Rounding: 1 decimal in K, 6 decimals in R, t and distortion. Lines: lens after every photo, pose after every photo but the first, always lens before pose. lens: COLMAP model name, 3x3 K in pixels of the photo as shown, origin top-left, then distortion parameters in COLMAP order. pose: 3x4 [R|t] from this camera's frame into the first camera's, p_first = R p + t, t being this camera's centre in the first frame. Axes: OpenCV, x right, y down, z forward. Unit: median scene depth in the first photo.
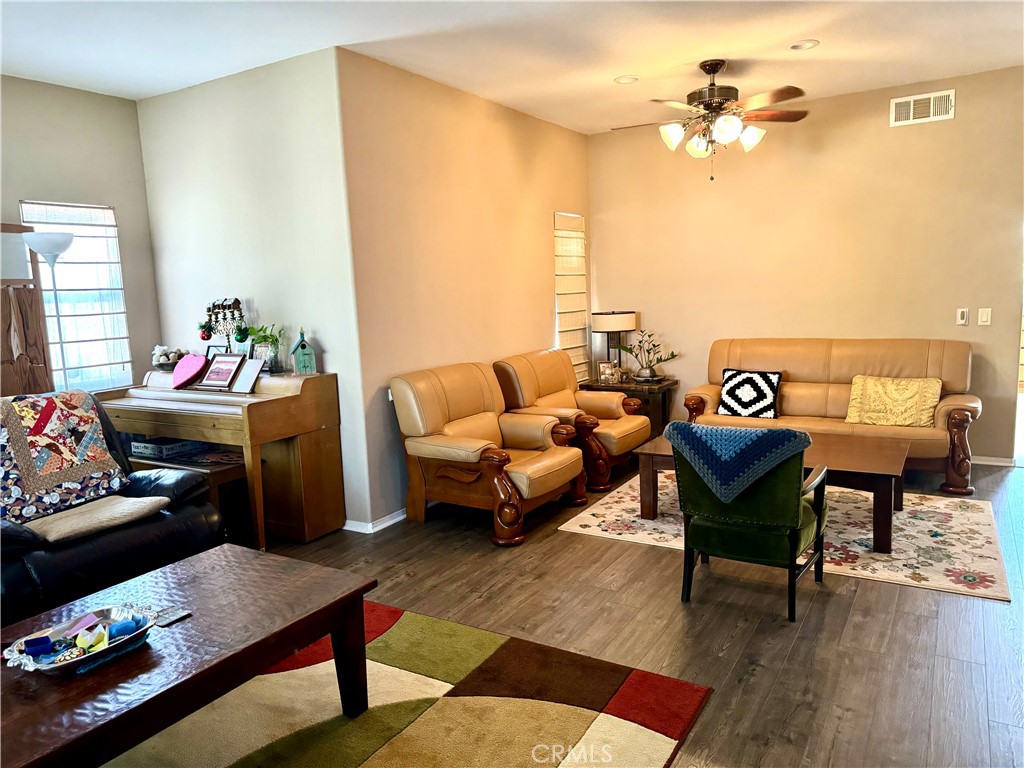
lens RADIAL K [[721.7, 0, 512.0], [0, 721.7, 384.0], [0, 0, 1]] dist [0.131674, -0.199017]
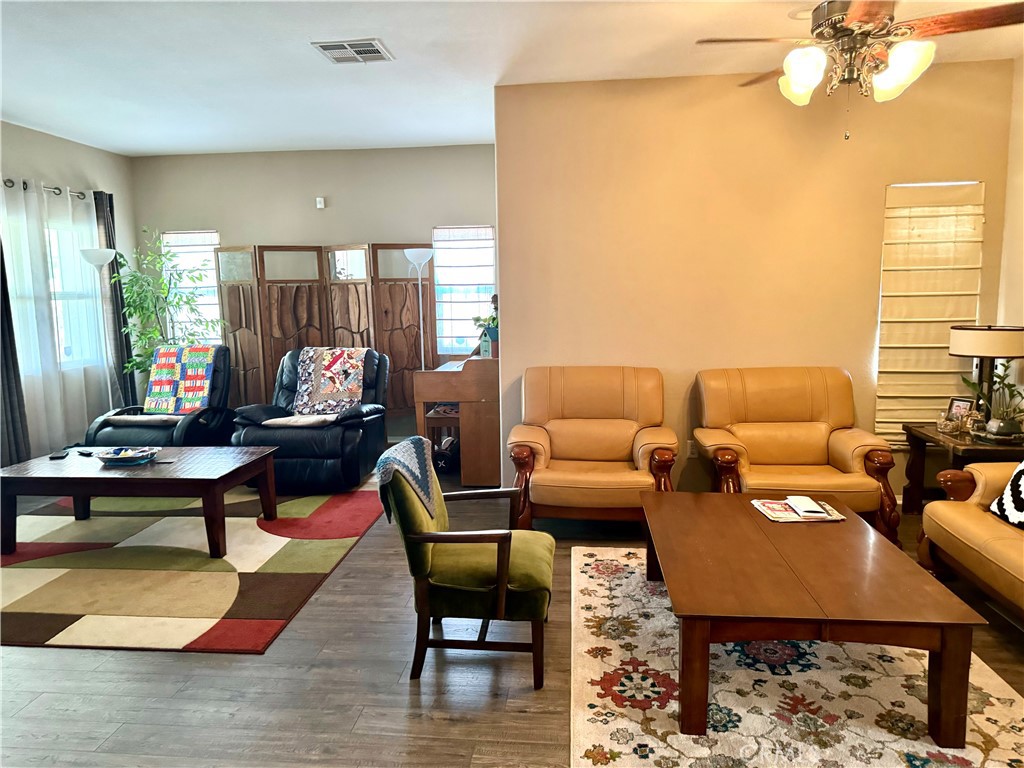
lens RADIAL K [[721.7, 0, 512.0], [0, 721.7, 384.0], [0, 0, 1]] dist [0.131674, -0.199017]
pose [[0.427018, 0.145596, -0.892445, 0.904526], [-0.117928, 0.987490, 0.104676, -0.109241], [0.896520, 0.060546, 0.438846, 0.528391]]
